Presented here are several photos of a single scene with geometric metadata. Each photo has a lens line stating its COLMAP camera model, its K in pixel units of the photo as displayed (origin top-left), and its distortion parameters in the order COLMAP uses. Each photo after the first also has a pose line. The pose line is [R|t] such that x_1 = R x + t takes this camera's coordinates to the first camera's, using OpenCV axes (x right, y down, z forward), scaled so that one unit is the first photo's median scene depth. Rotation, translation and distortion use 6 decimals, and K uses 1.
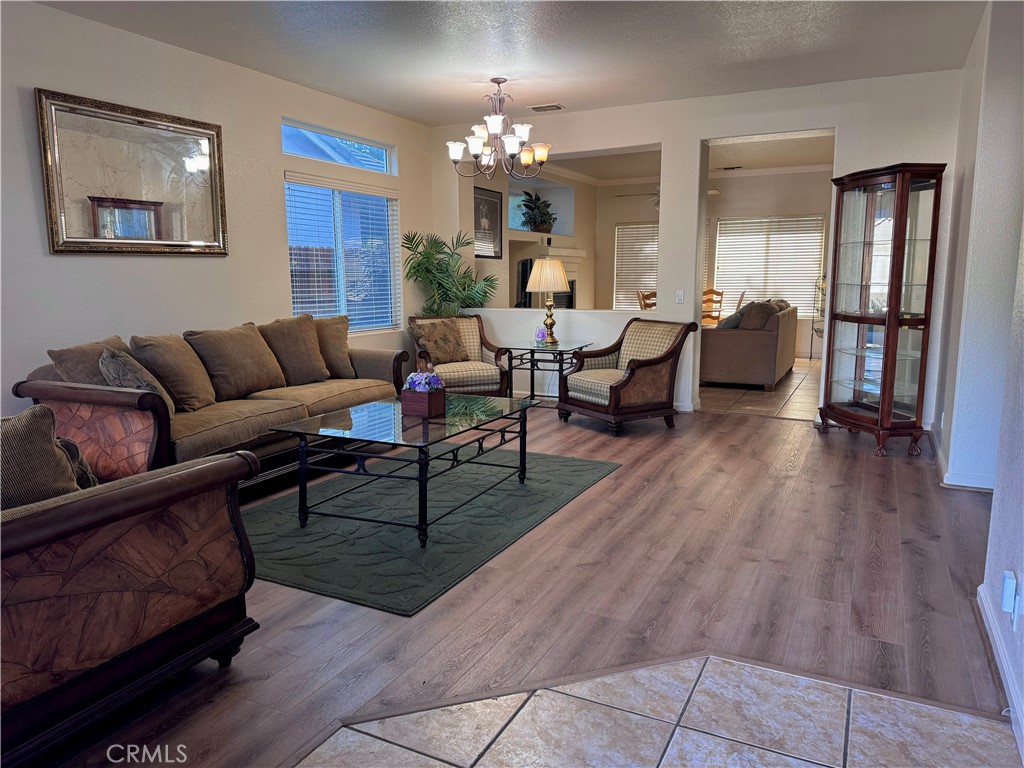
lens RADIAL K [[726.6, 0, 513.6], [0, 726.6, 383.7], [0, 0, 1]] dist [0.010483, -0.012530]
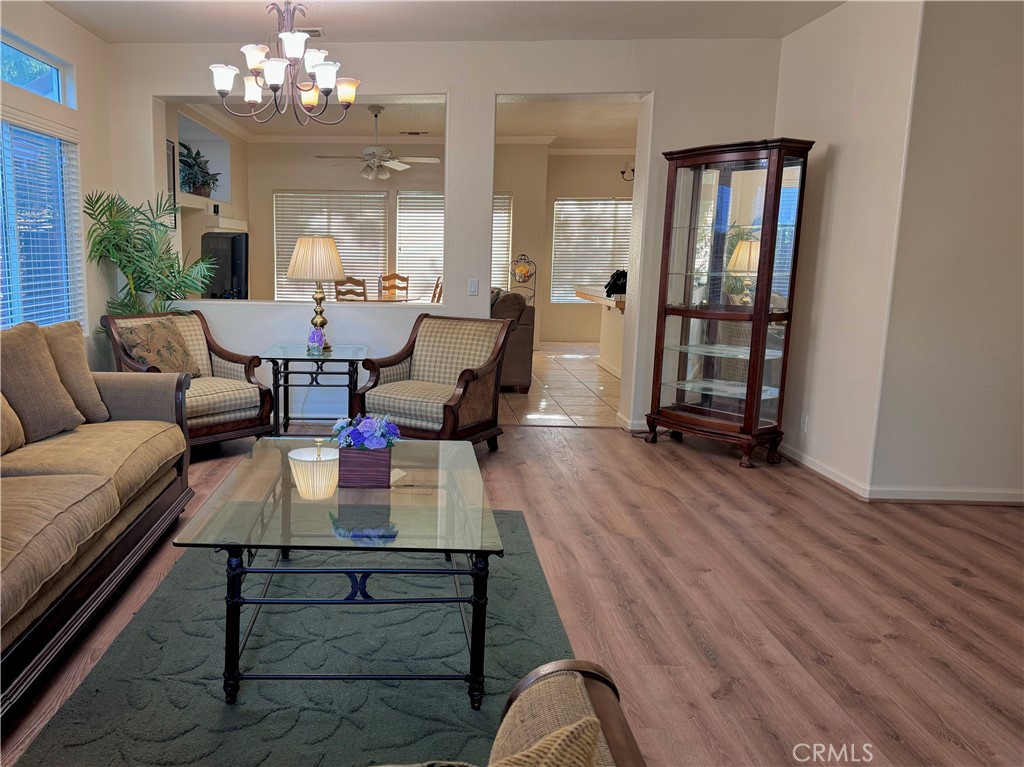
lens RADIAL K [[865.6, 0, 508.6], [0, 865.6, 383.7], [0, 0, 1]] dist [0.034245, -0.060299]
pose [[0.917935, -0.045826, 0.394076, -0.135646], [0.046493, 0.998888, 0.007861, -0.019480], [-0.393998, 0.011106, 0.919044, 0.112010]]
